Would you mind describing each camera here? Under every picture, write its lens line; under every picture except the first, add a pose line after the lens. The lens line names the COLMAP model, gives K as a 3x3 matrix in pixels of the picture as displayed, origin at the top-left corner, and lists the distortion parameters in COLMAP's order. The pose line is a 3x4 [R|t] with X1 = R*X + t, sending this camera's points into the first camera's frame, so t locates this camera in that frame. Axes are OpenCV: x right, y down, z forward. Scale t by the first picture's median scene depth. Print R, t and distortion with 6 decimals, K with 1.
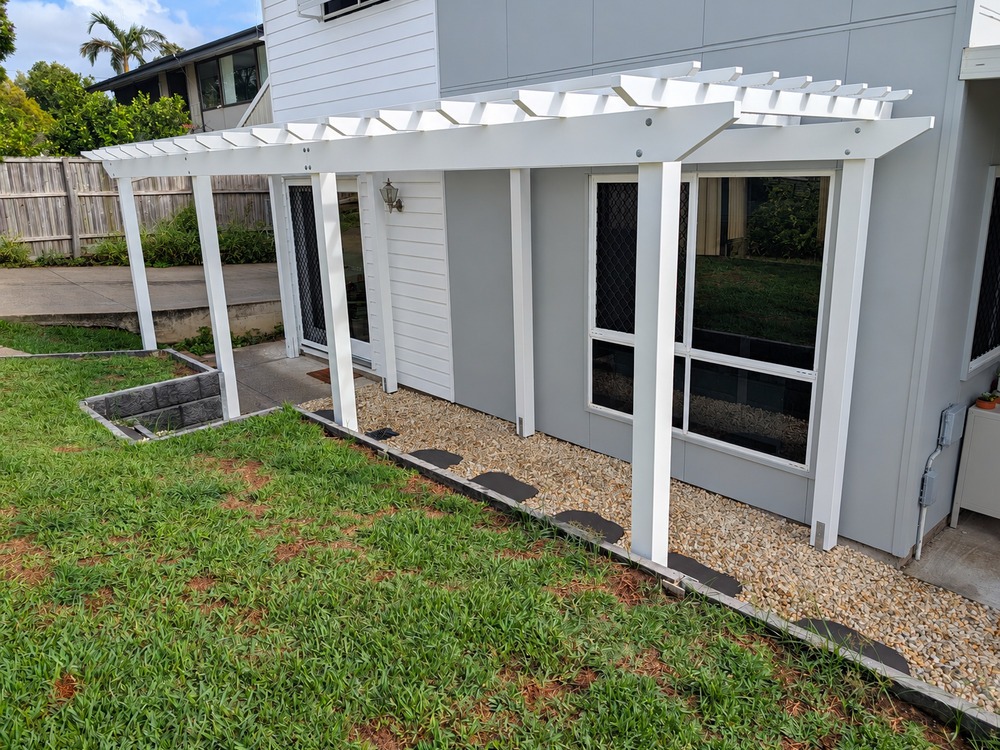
lens RADIAL K [[725.5, 0, 500.0], [0, 725.5, 375.0], [0, 0, 1]] dist [0.006996, -0.009489]
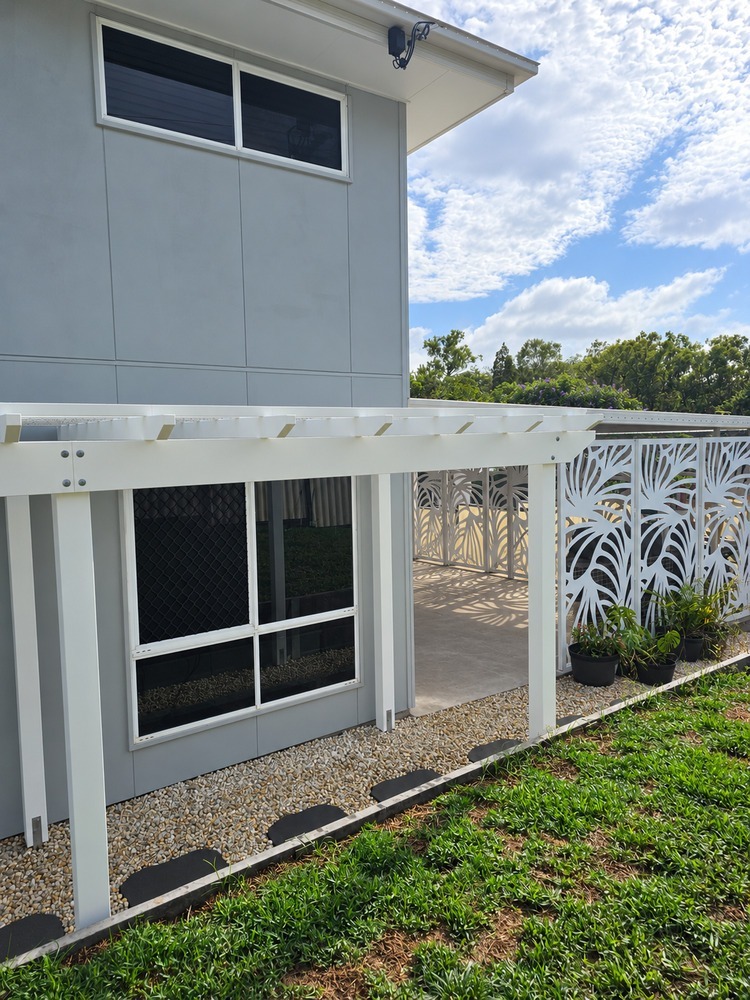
lens RADIAL K [[679.9, 0, 376.4], [0, 679.9, 486.5], [0, 0, 1]] dist [0.050745, -0.003478]
pose [[0.106548, -0.055824, 0.992739, -0.615605], [0.283527, 0.958677, 0.023478, -0.179501], [-0.953027, 0.278967, 0.117972, 0.557201]]
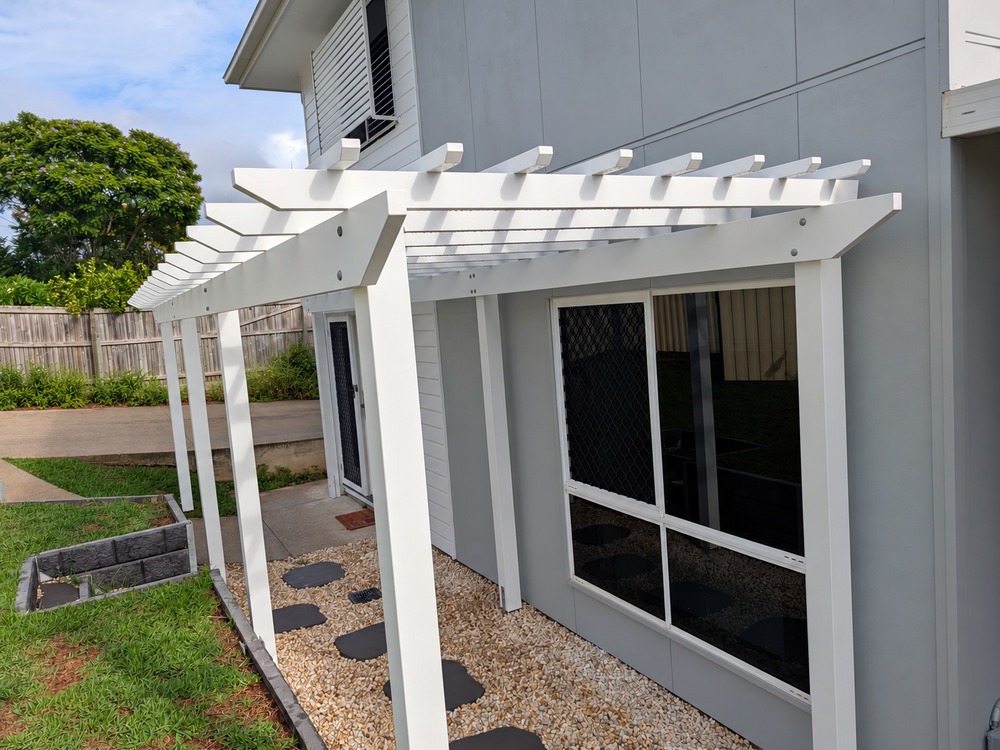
lens RADIAL K [[739.4, 0, 465.3], [0, 739.4, 382.0], [0, 0, 1]] dist [0.112847, -0.143958]
pose [[0.965136, -0.028014, -0.260246, 0.229330], [-0.013029, 0.987882, -0.154657, -0.041900], [0.261425, 0.152656, 0.953076, 0.153493]]
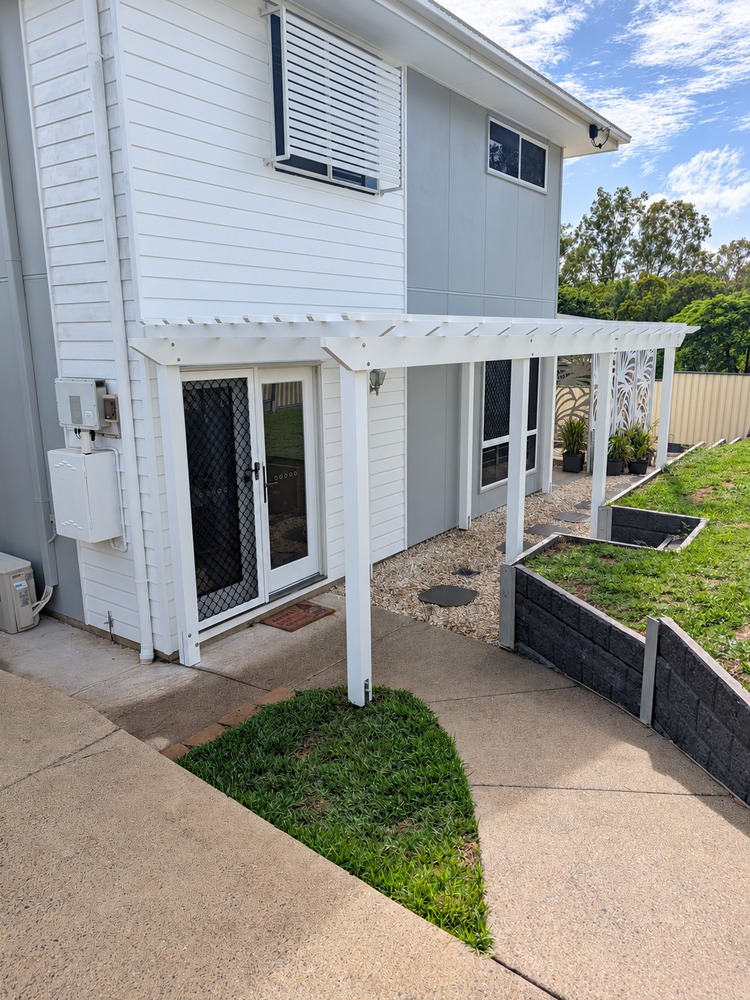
lens RADIAL K [[716.5, 0, 383.9], [0, 716.5, 498.6], [0, 0, 1]] dist [0.004347, -0.001113]
pose [[-0.225244, -0.191356, 0.955326, -1.420161], [0.282114, 0.925709, 0.251940, -0.420780], [-0.932564, 0.326259, -0.154527, 1.474285]]
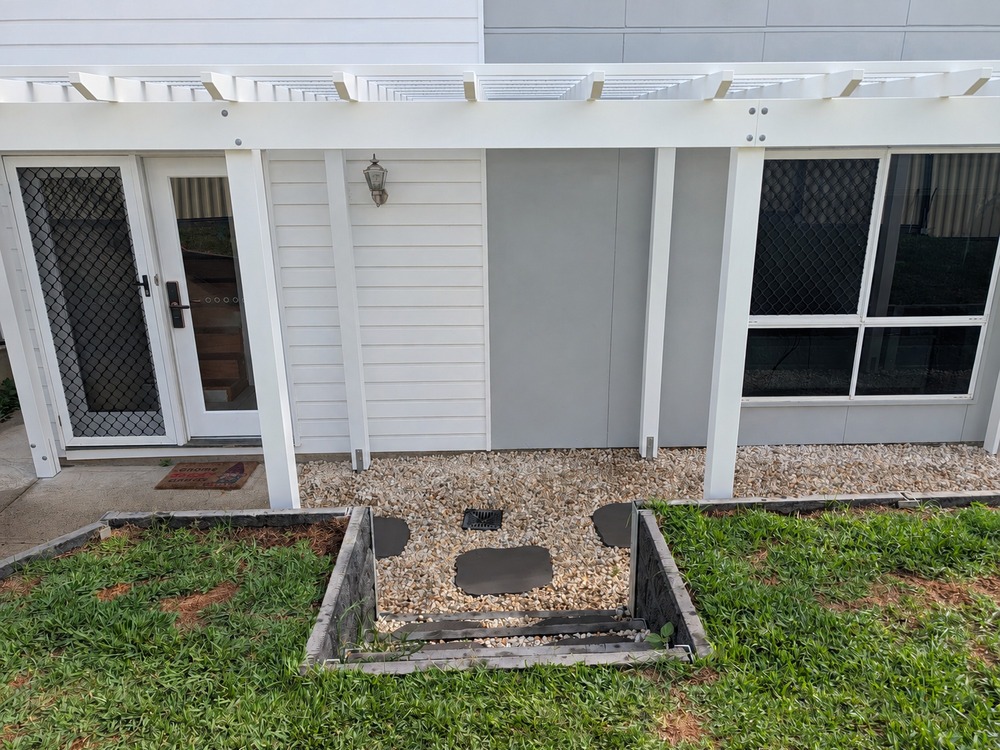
lens RADIAL K [[725.5, 0, 500.0], [0, 725.5, 375.0], [0, 0, 1]] dist [0.006996, -0.009489]
pose [[0.651416, -0.221918, 0.725541, -0.738280], [0.200358, 0.972638, 0.117608, -0.158765], [-0.731788, 0.068756, 0.678055, 0.580590]]
